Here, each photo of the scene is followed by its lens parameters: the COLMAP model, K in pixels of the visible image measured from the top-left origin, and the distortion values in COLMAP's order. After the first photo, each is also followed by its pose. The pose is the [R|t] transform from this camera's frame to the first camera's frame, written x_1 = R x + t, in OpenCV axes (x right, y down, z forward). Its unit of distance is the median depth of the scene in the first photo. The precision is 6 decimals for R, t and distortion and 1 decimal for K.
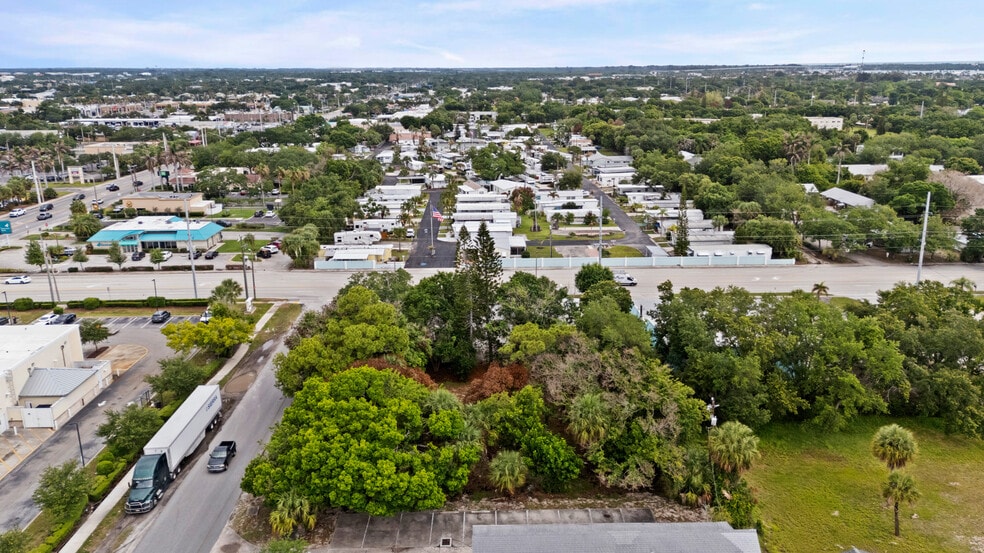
lens RADIAL K [[747.2, 0, 492.0], [0, 747.2, 276.5], [0, 0, 1]] dist [0.088414, -0.096238]
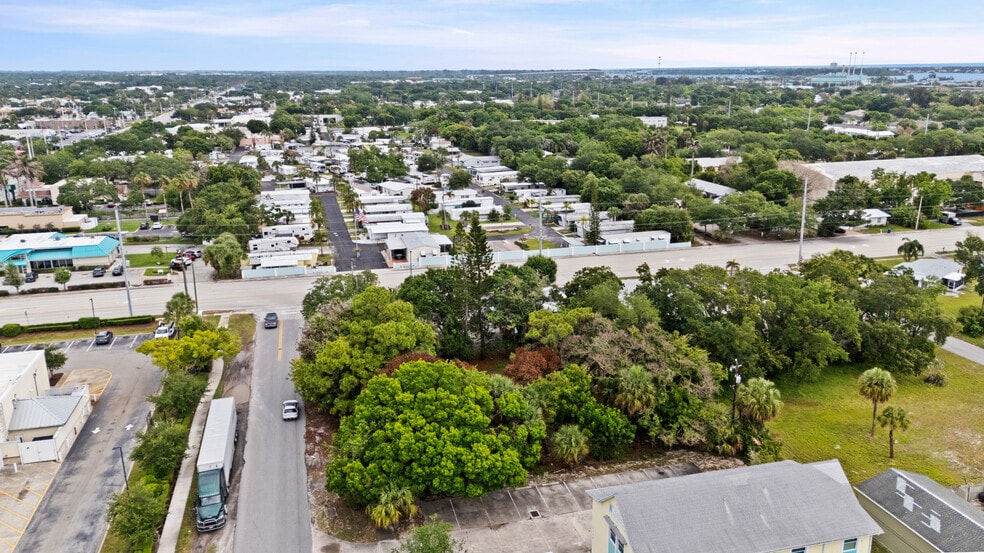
lens RADIAL K [[739.7, 0, 492.0], [0, 739.7, 276.5], [0, 0, 1]] dist [0.084544, -0.088435]
pose [[0.971409, -0.063819, 0.228673, -0.140130], [0.064241, 0.997919, 0.005609, 0.002696], [-0.228555, 0.009242, 0.973487, -0.007250]]
